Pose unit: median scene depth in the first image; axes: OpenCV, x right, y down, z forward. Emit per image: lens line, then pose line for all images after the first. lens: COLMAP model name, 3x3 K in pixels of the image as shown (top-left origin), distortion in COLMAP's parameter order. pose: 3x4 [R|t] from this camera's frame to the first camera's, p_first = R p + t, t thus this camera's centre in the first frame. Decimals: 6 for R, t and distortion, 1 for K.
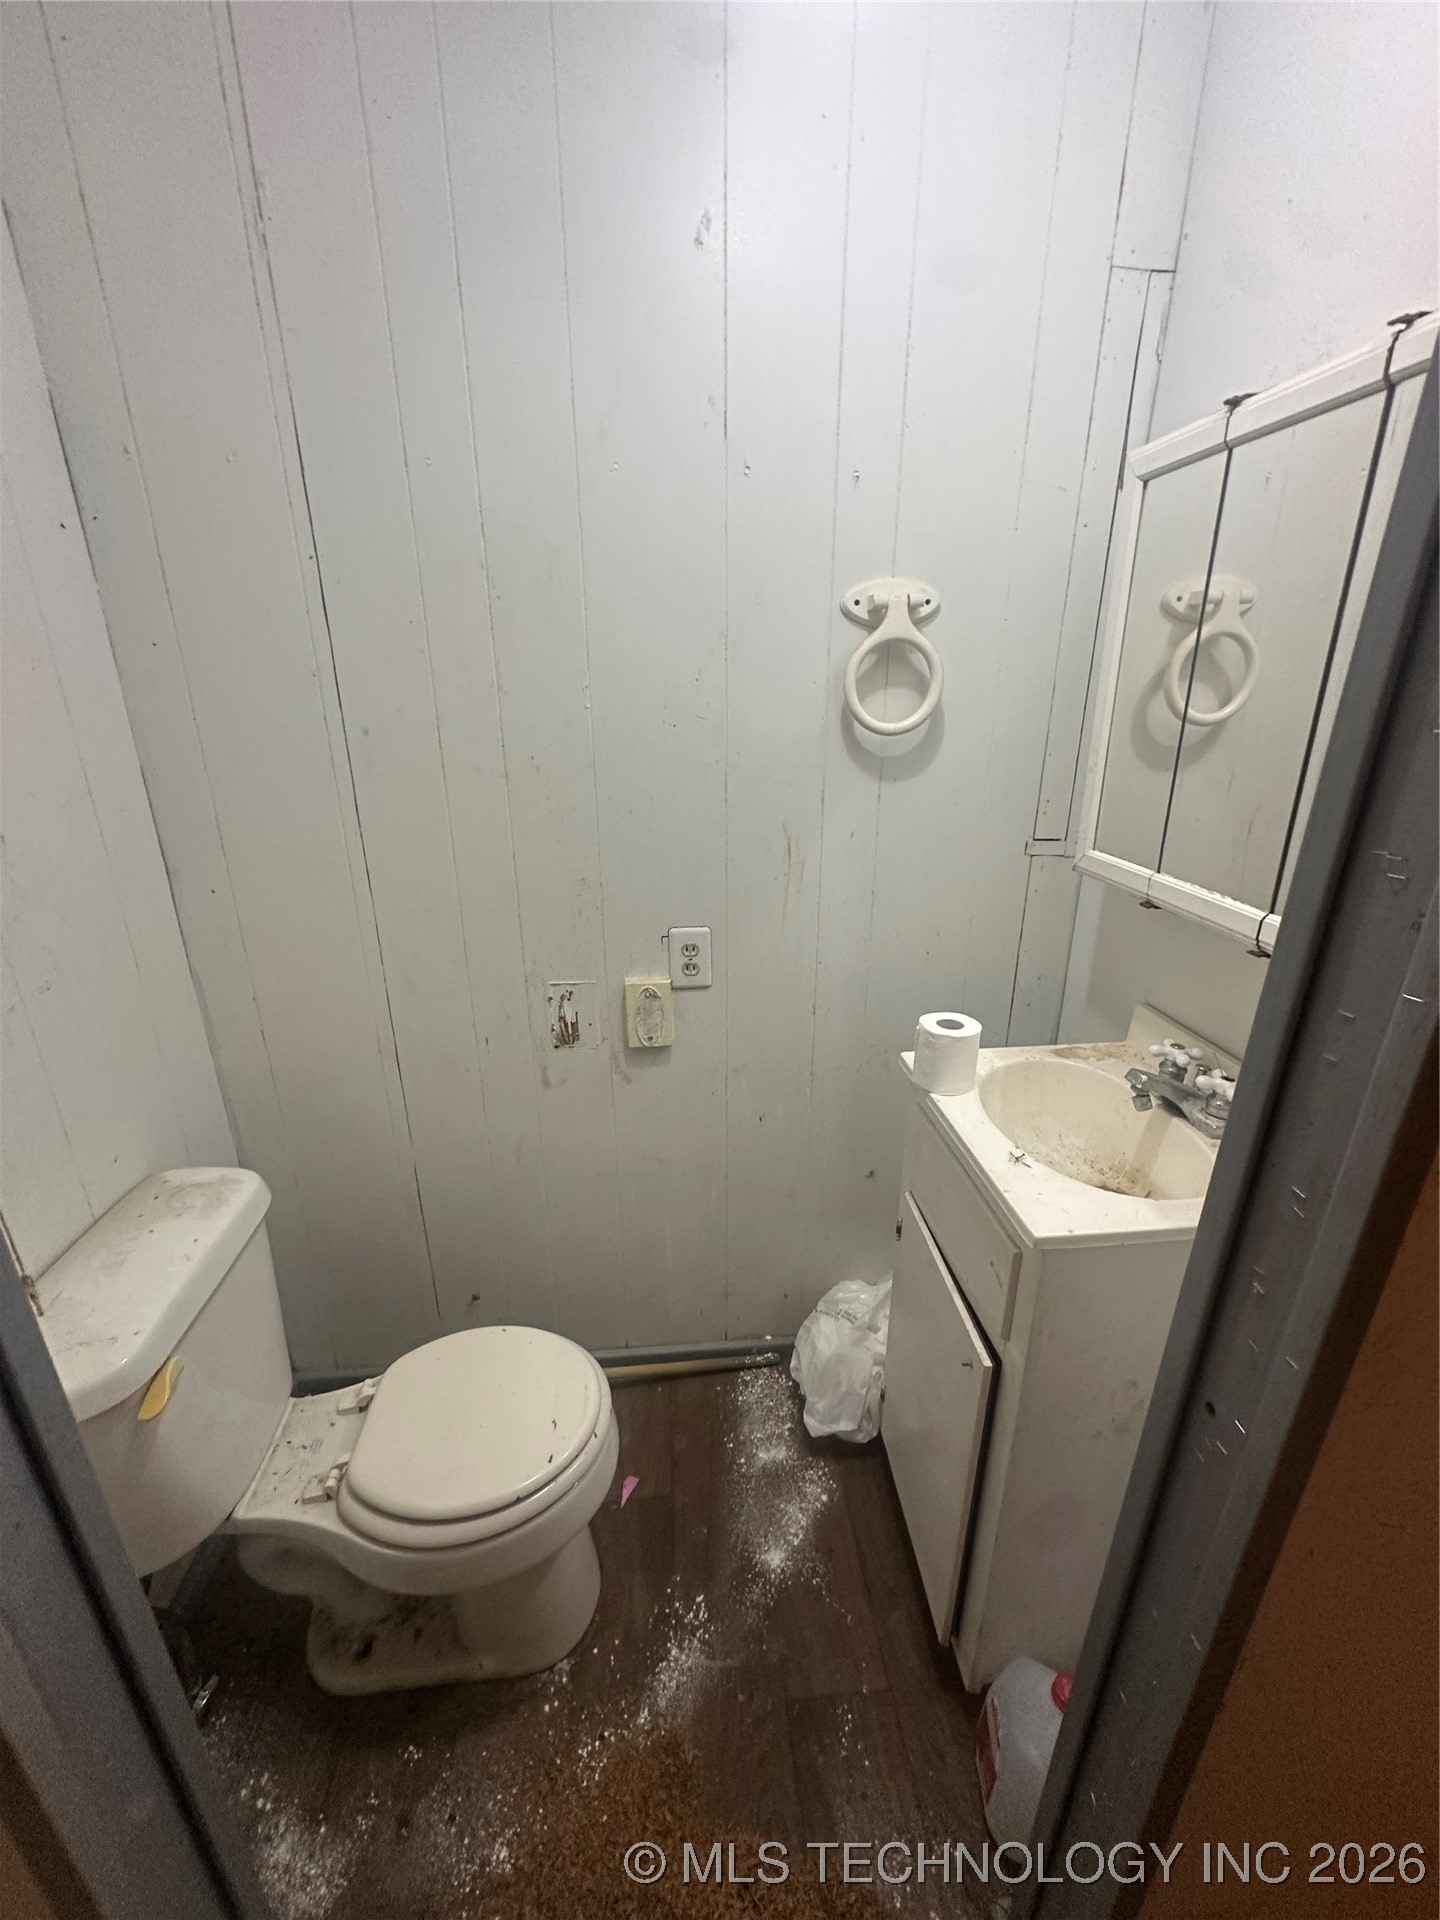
lens RADIAL K [[769.4, 0, 721.8], [0, 769.4, 955.3], [0, 0, 1]] dist [-0.003367, 0.000064]
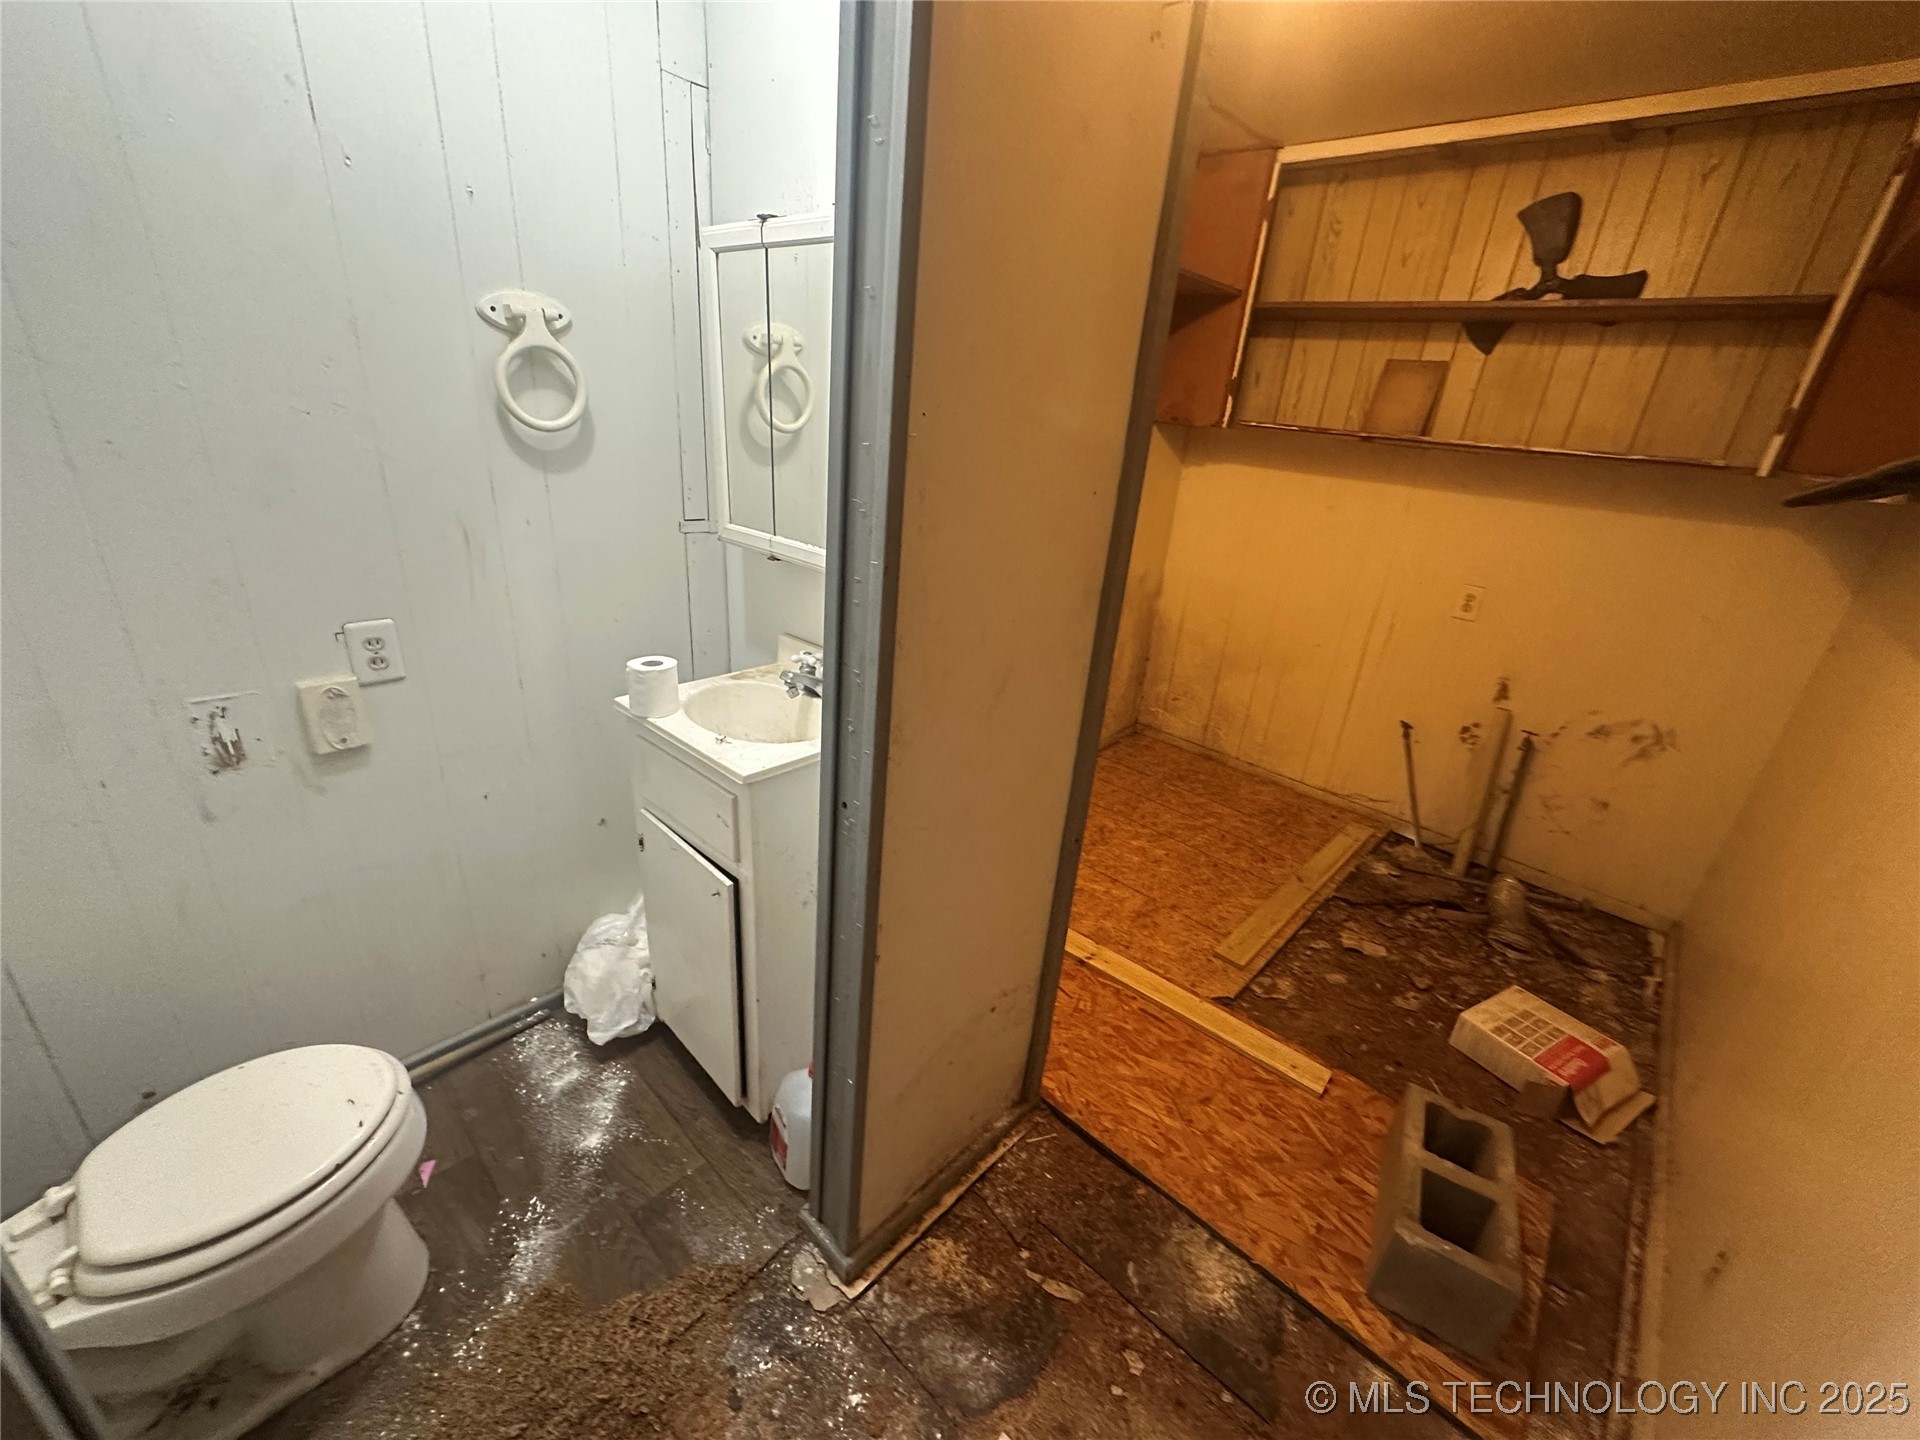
lens RADIAL K [[769.4, 0, 957.8], [0, 769.4, 718.9], [0, 0, 1]] dist [-0.003367, 0.000064]
pose [[0.743501, -0.198666, 0.638544, -0.152567], [0.148590, 0.980062, 0.131907, 0.079999], [-0.652018, -0.003191, 0.758197, -0.290770]]
